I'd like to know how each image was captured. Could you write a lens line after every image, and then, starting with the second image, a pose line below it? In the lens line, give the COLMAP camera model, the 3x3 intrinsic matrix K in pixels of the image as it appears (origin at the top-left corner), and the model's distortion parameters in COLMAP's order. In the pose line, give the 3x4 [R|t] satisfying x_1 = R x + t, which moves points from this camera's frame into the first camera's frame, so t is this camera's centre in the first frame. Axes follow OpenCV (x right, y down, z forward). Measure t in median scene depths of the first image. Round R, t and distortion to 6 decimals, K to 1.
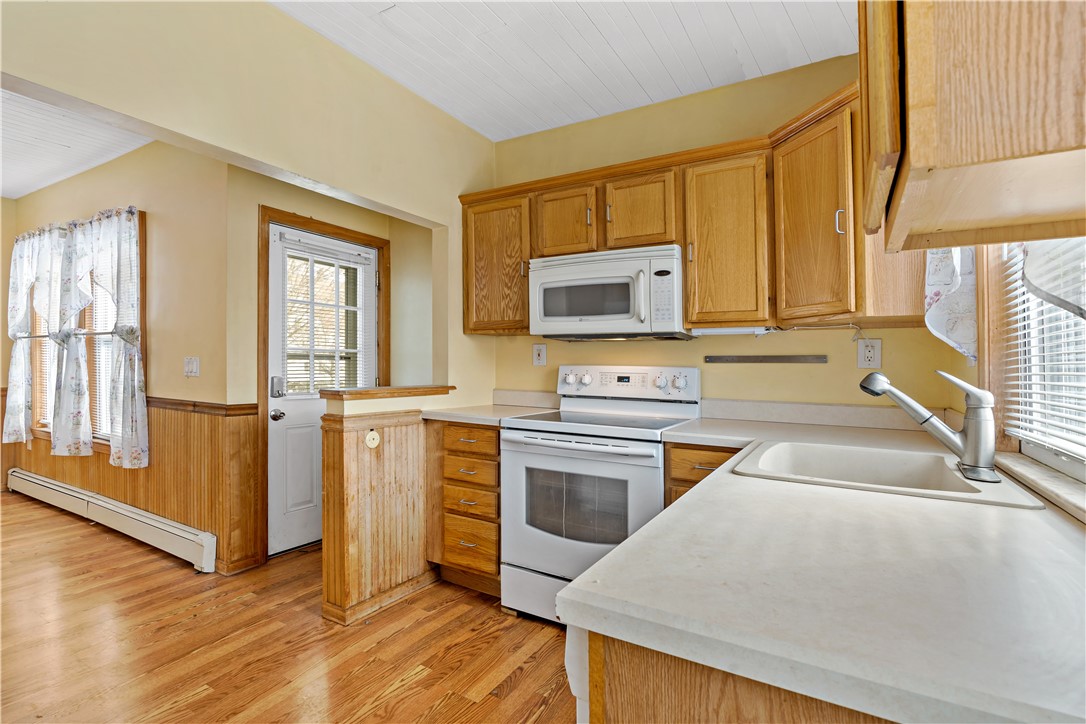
lens RADIAL K [[509.3, 0, 545.1], [0, 509.3, 371.2], [0, 0, 1]] dist [-0.027075, -0.000038]
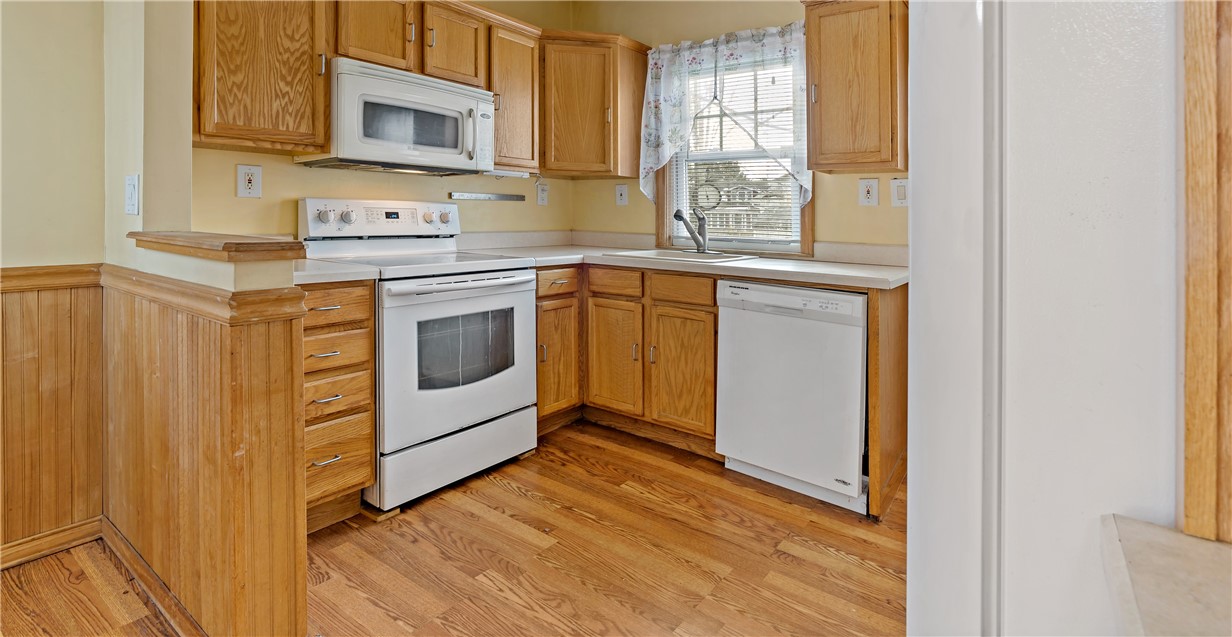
lens RADIAL K [[589.7, 0, 618.6], [0, 589.7, 203.8], [0, 0, 1]] dist [0.001075, 0.000228]
pose [[0.112008, 0.005469, 0.993692, -0.930684], [-0.007381, 0.999962, -0.004672, -0.002643], [-0.993680, -0.006811, 0.112045, 0.546315]]
